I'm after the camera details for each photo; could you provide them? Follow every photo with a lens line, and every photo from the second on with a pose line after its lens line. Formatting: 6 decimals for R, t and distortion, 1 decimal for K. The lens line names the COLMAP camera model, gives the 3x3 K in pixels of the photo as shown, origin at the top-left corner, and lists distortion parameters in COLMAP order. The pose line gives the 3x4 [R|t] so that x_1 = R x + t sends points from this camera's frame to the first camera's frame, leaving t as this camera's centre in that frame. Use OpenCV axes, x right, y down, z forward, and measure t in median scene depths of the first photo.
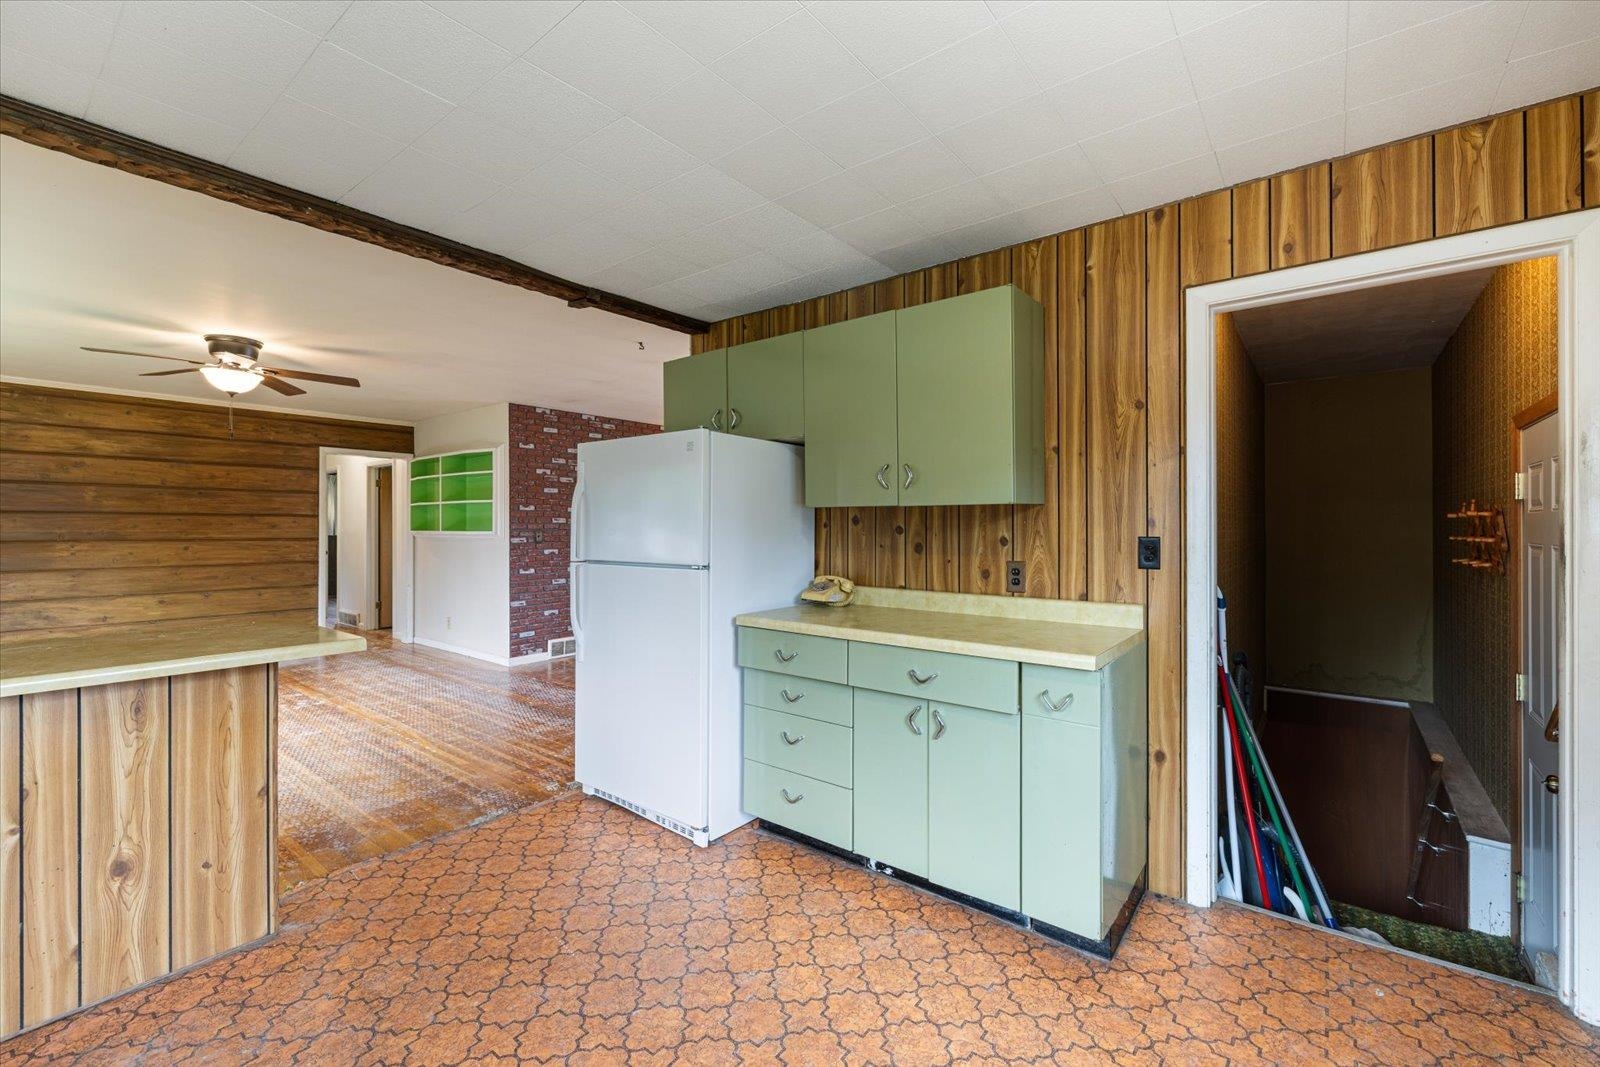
lens RADIAL K [[666.9, 0, 797.1], [0, 666.9, 524.2], [0, 0, 1]] dist [-0.002176, -0.000133]
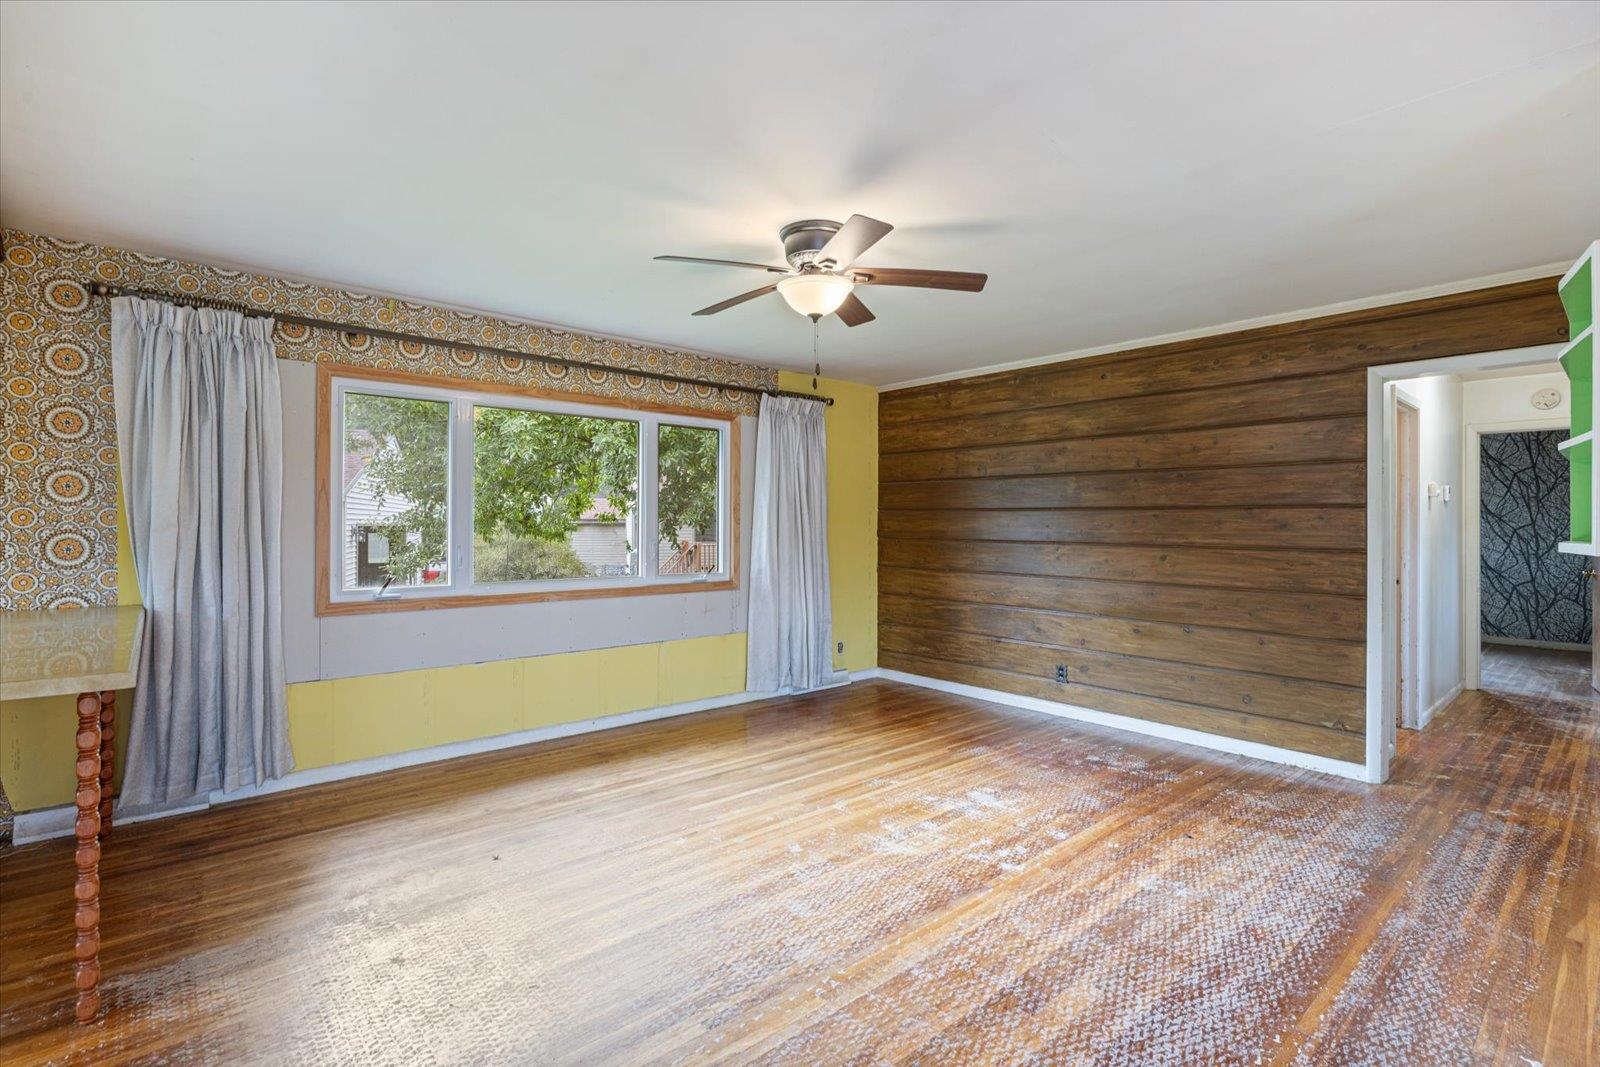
lens RADIAL K [[738.4, 0, 792.8], [0, 738.4, 526.4], [0, 0, 1]] dist [-0.001128, -0.000573]
pose [[-0.189301, 0.000914, -0.981919, -0.097368], [-0.002087, 0.999997, 0.001333, 0.003672], [0.981917, 0.002301, -0.189299, 0.741871]]
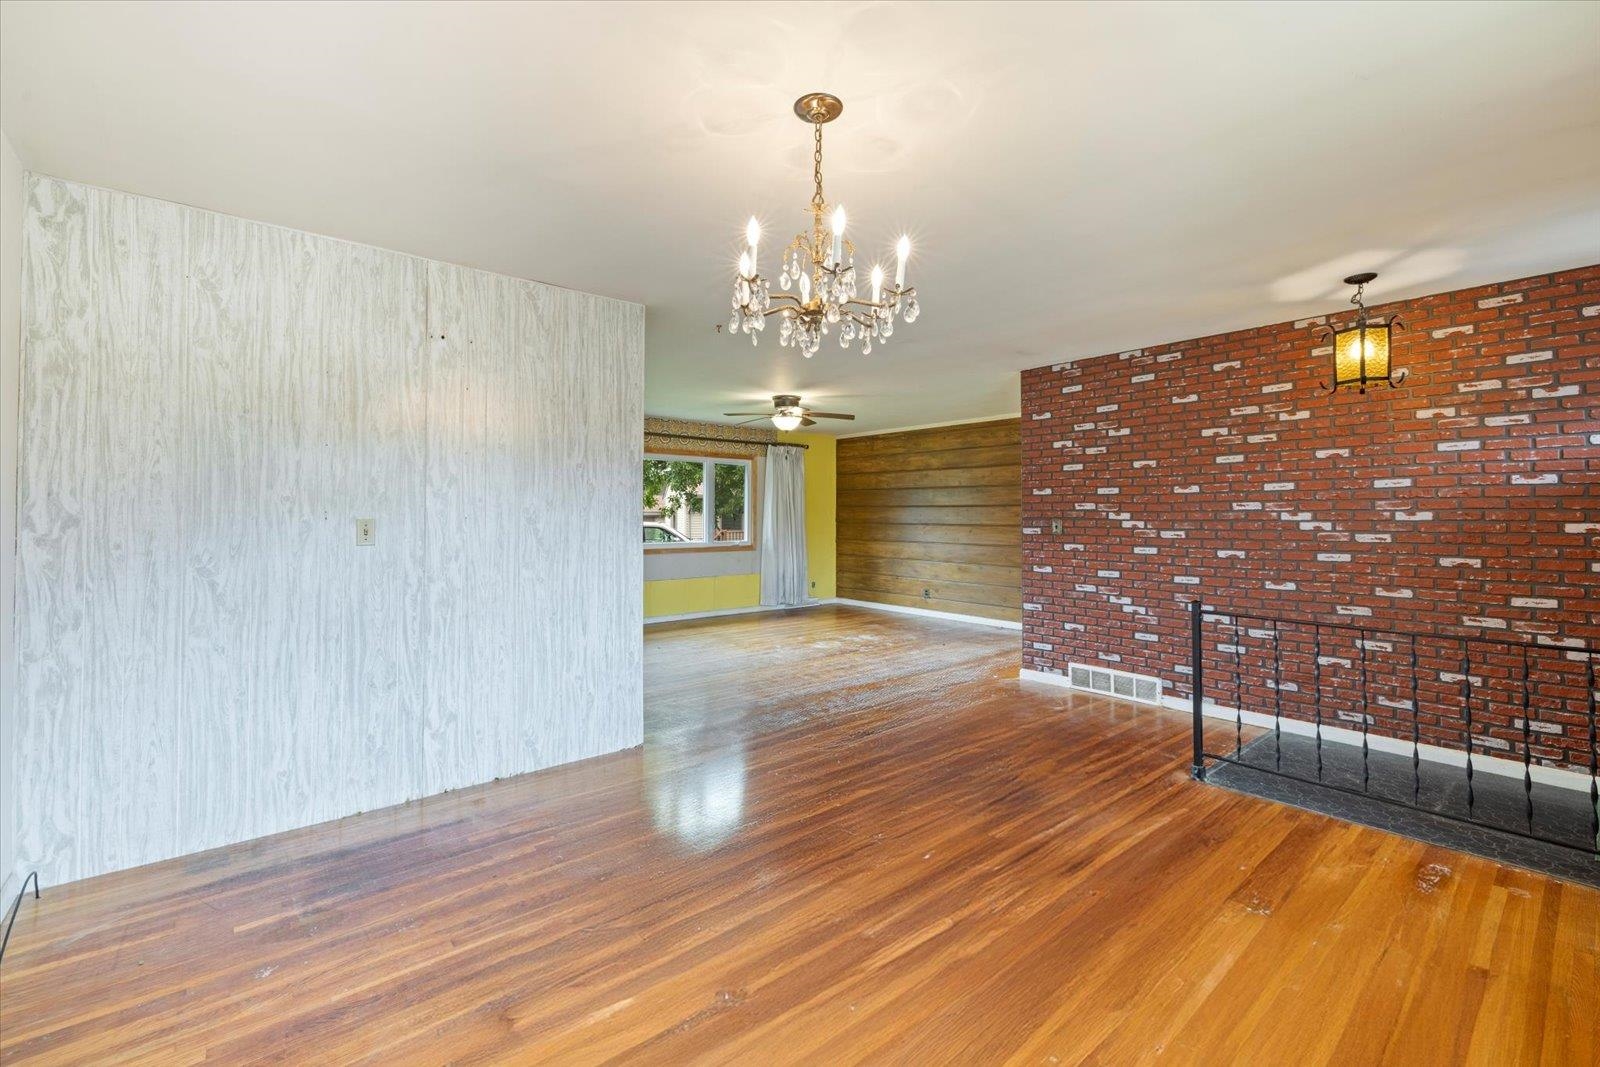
lens RADIAL K [[681.2, 0, 799.4], [0, 681.2, 507.4], [0, 0, 1]] dist [0.000245, 0.000033]
pose [[-0.199088, -0.012776, -0.979898, 0.488920], [0.001228, 0.999911, -0.013287, 0.005571], [0.979981, -0.003849, -0.199055, 0.901079]]
